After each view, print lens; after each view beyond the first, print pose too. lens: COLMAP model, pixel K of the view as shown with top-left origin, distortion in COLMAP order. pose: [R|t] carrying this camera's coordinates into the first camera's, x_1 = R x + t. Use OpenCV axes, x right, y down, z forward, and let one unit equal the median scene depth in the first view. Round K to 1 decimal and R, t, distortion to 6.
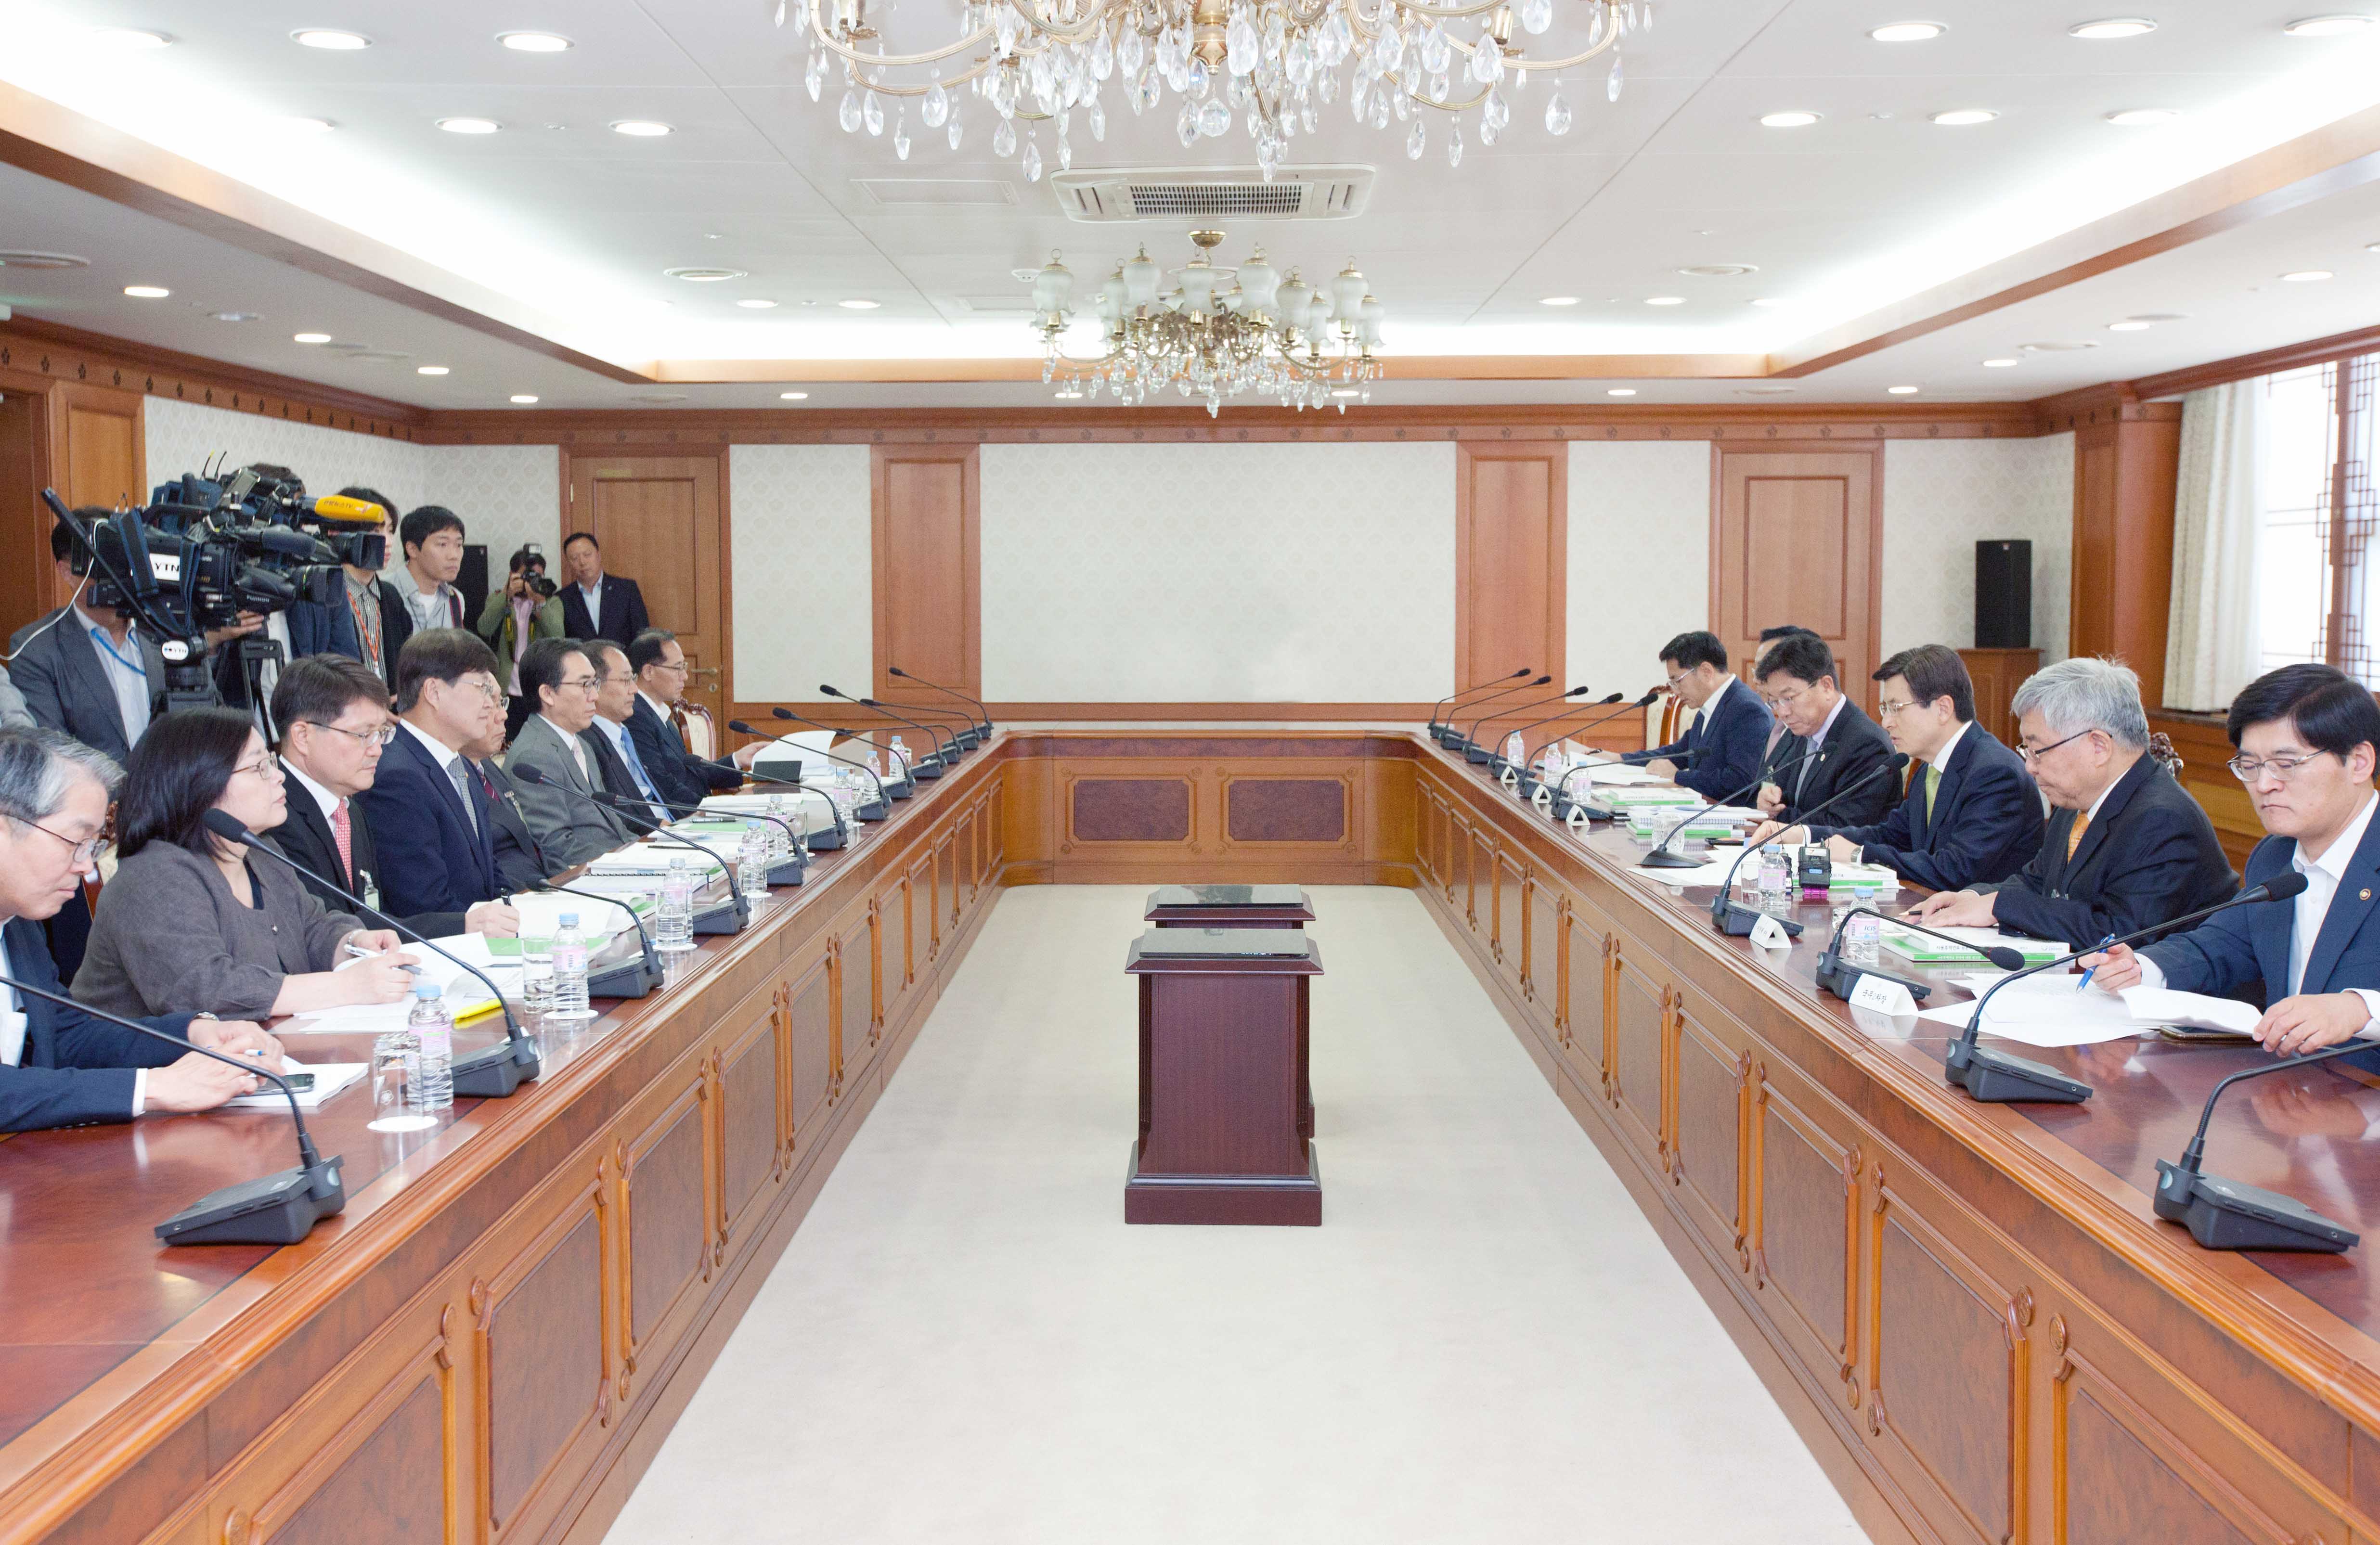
lens RADIAL K [[2422.1, 0, 1191.2], [0, 2422.1, 783.6], [0, 0, 1]] dist [-0.005856, 0.000000]
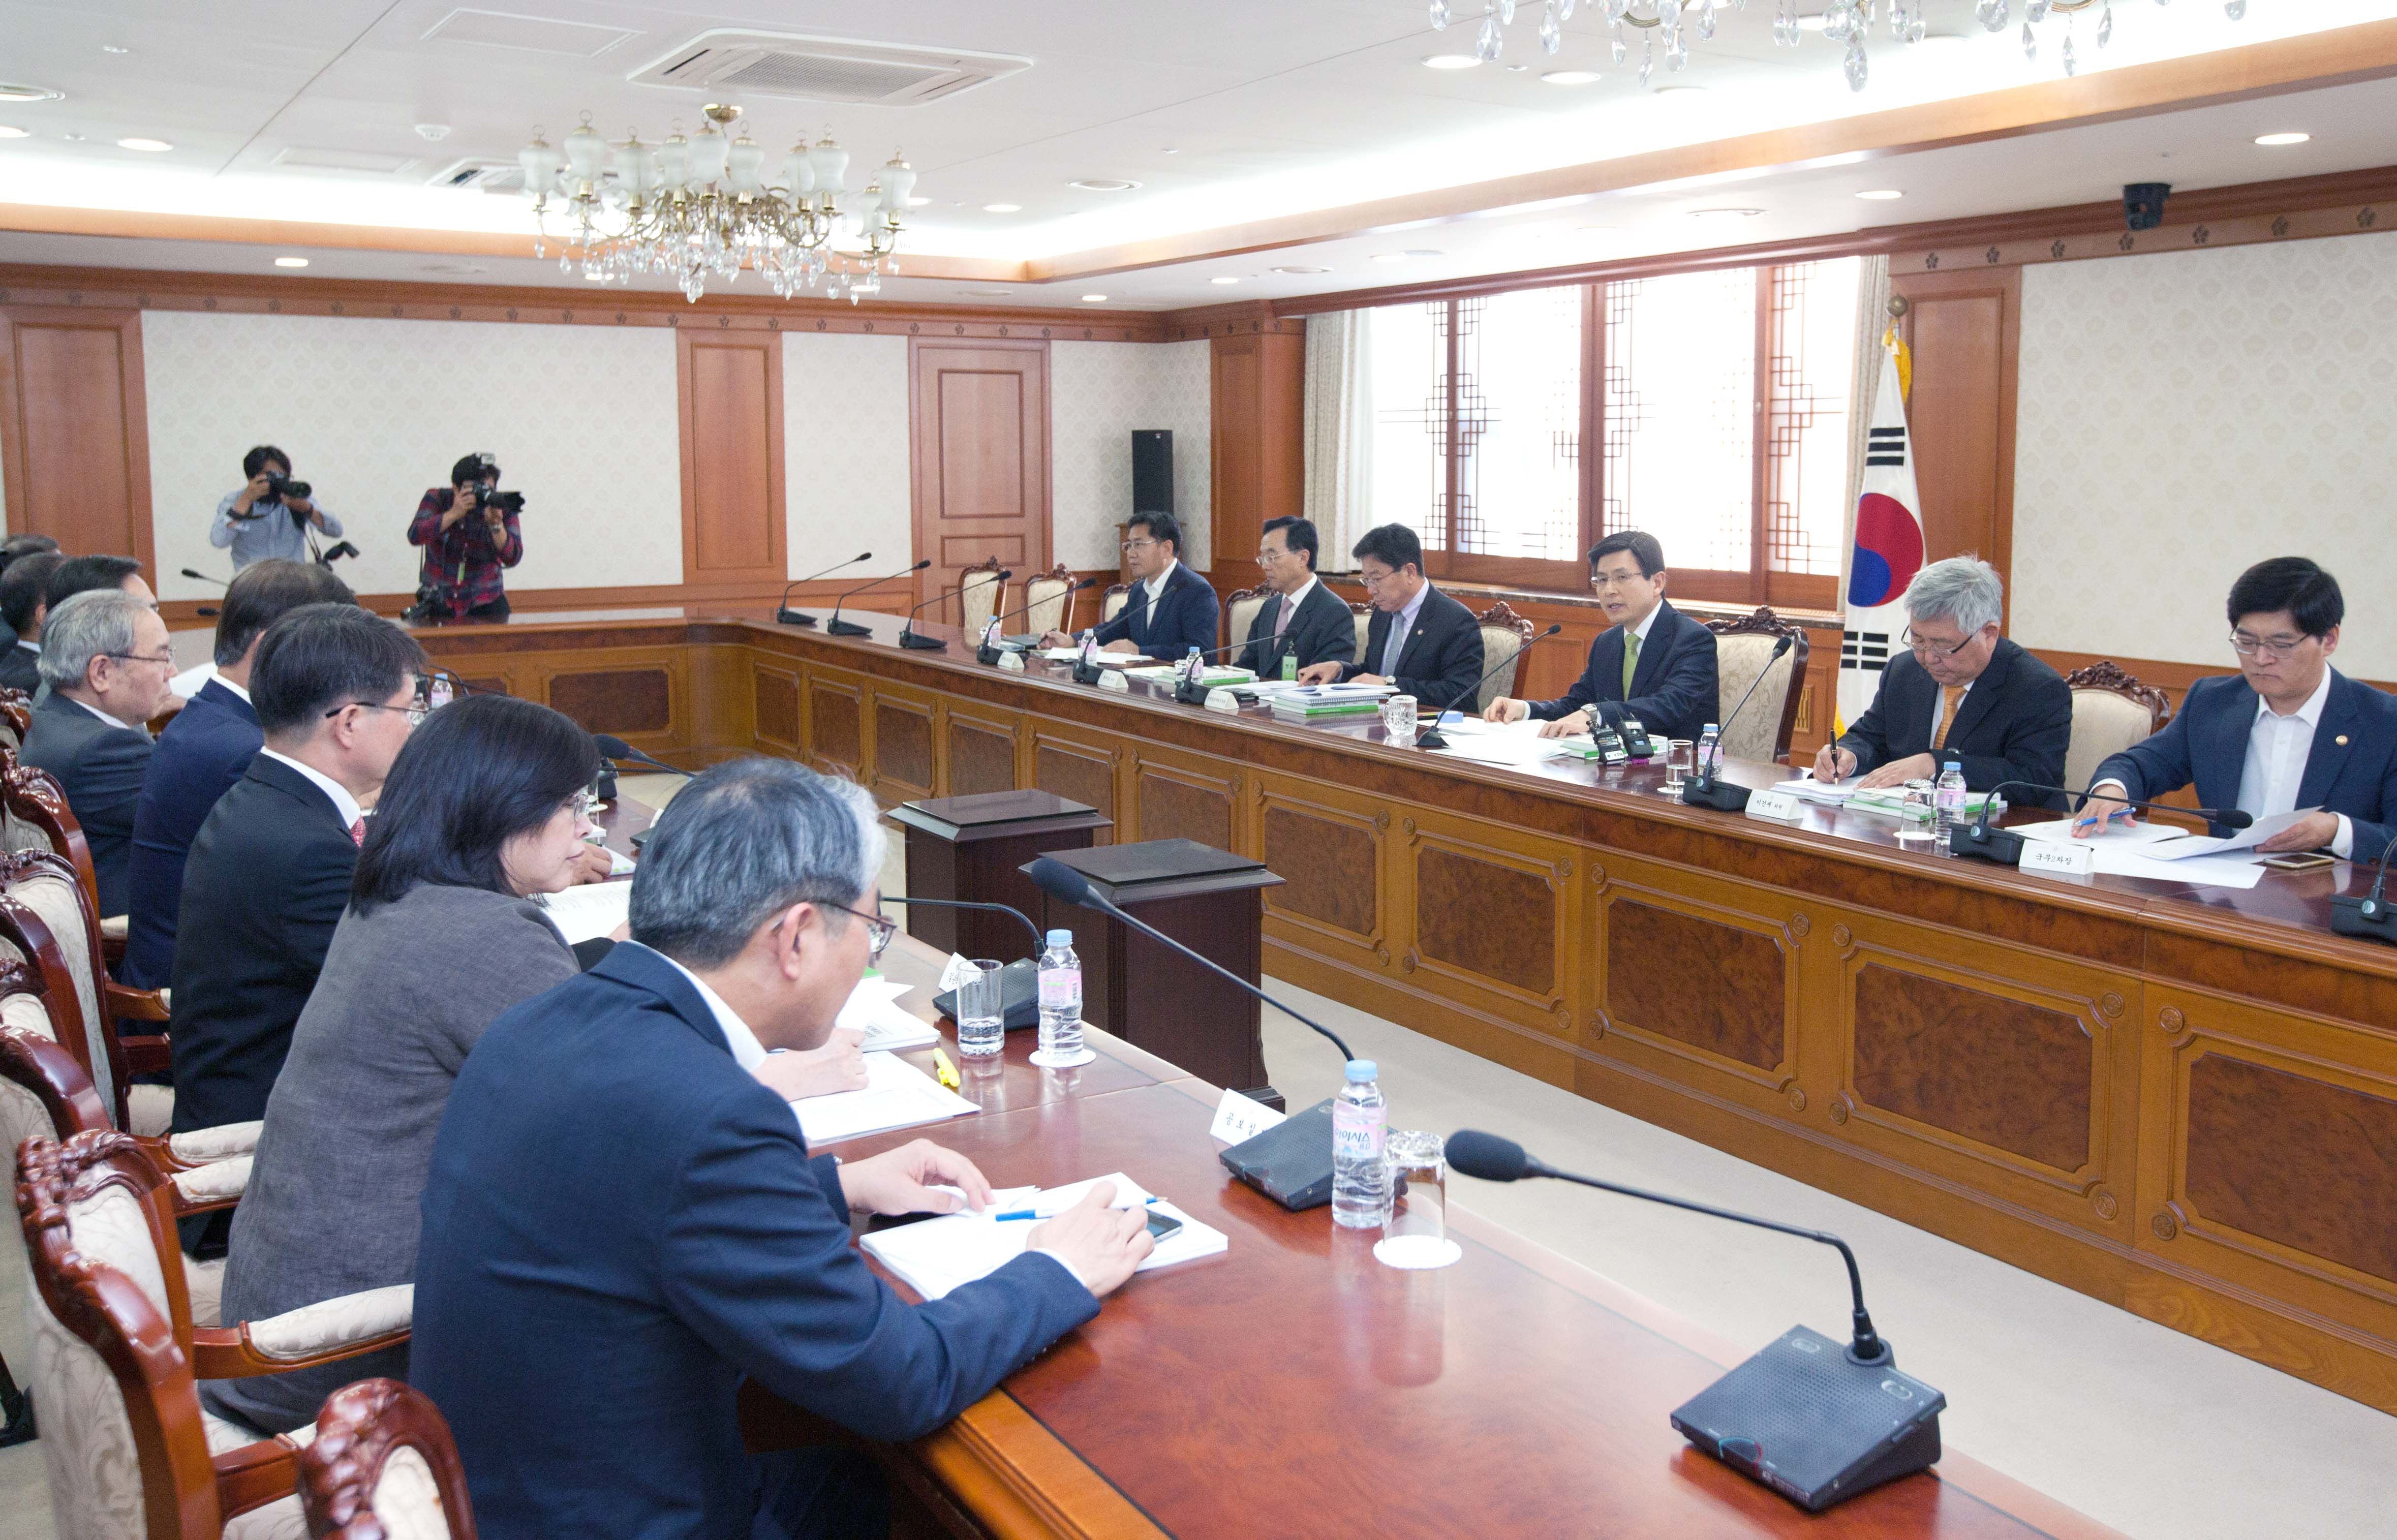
lens RADIAL K [[2076.7, 0, 1201.5], [0, 2076.7, 756.3], [0, 0, 1]] dist [-0.027708, 0.041050]
pose [[0.807746, -0.082814, 0.583685, -0.252674], [0.044194, 0.995804, 0.080128, -0.023124], [-0.587872, -0.038928, 0.808017, 0.168741]]
